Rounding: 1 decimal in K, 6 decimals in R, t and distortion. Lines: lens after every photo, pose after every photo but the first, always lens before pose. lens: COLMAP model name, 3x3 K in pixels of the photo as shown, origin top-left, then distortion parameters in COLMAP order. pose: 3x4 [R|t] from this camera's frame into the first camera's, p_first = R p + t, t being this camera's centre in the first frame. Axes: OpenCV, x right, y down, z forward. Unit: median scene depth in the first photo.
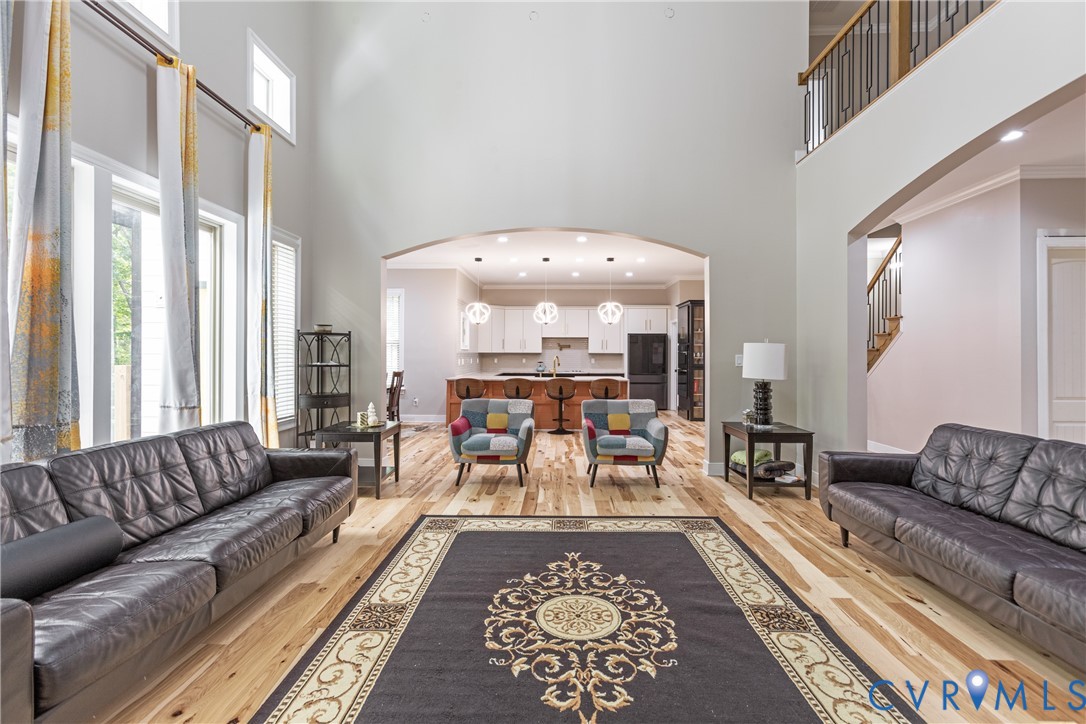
lens RADIAL K [[486.5, 0, 547.4], [0, 486.5, 353.7], [0, 0, 1]] dist [-0.010176, 0.007470]
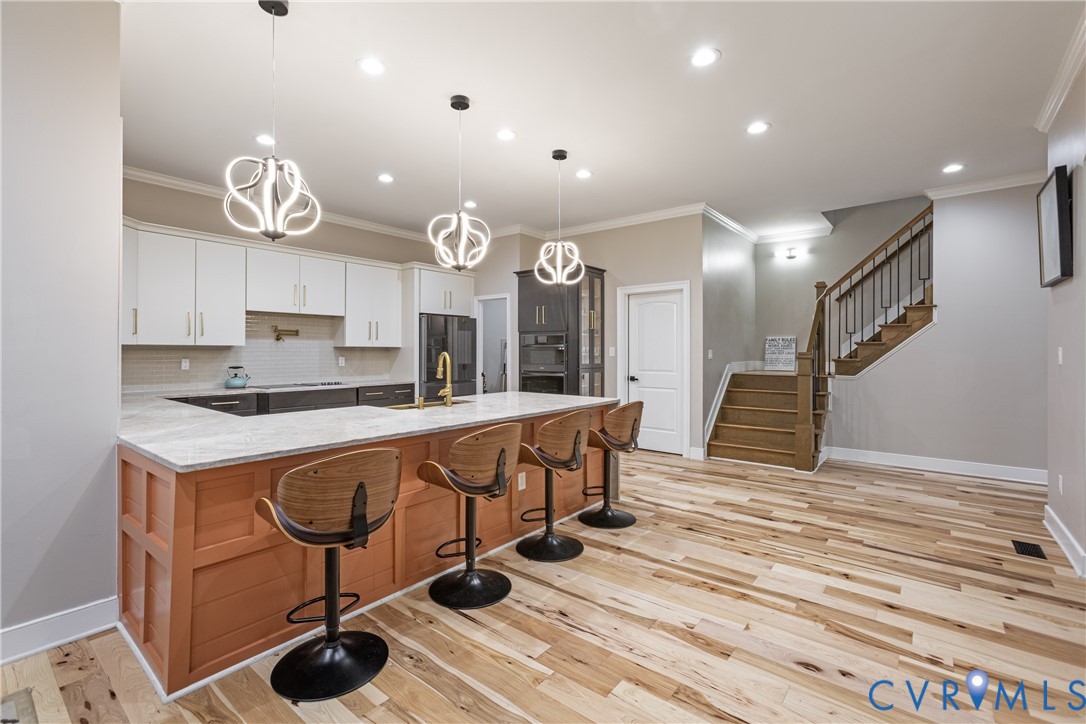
lens RADIAL K [[486.5, 0, 539.7], [0, 486.5, 346.5], [0, 0, 1]] dist [-0.010176, 0.007470]
pose [[0.606944, 0.002520, 0.794740, -0.199646], [-0.000450, 0.999996, -0.002827, 0.000155], [-0.794744, 0.001358, 0.606943, 0.528146]]
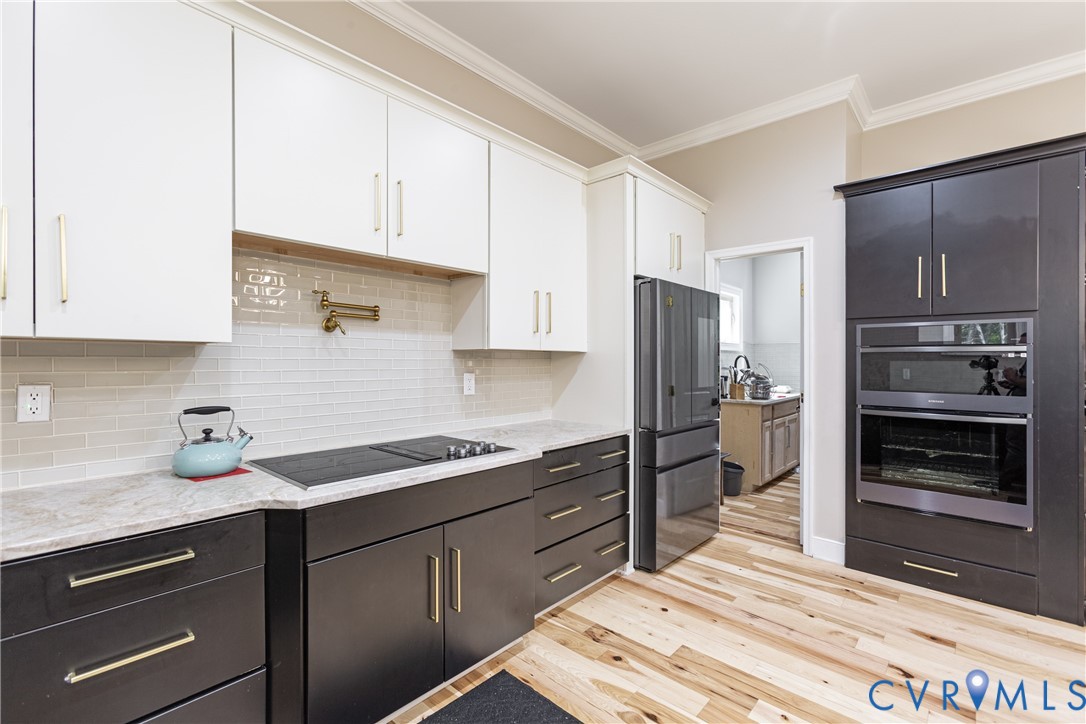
lens RADIAL K [[486.5, 0, 540.6], [0, 486.5, 359.8], [0, 0, 1]] dist [-0.010176, 0.007470]
pose [[0.654468, -0.003206, 0.756083, -0.058761], [-0.002443, 0.999977, 0.006354, 0.002068], [-0.756086, -0.006006, 0.654445, 0.851344]]
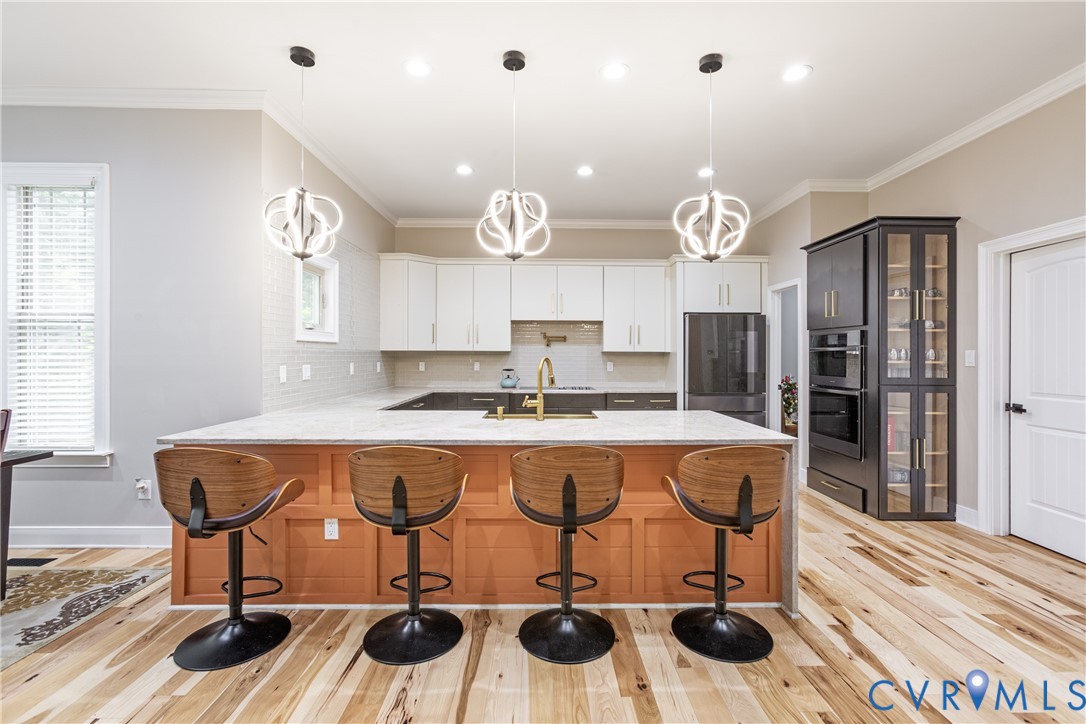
lens RADIAL K [[486.5, 0, 547.0], [0, 486.5, 353.5], [0, 0, 1]] dist [-0.010176, 0.007470]
pose [[0.998969, -0.001269, 0.045390, 0.003046], [0.001327, 0.999998, -0.001249, 0.001496], [-0.045388, 0.001308, 0.998969, 0.497911]]
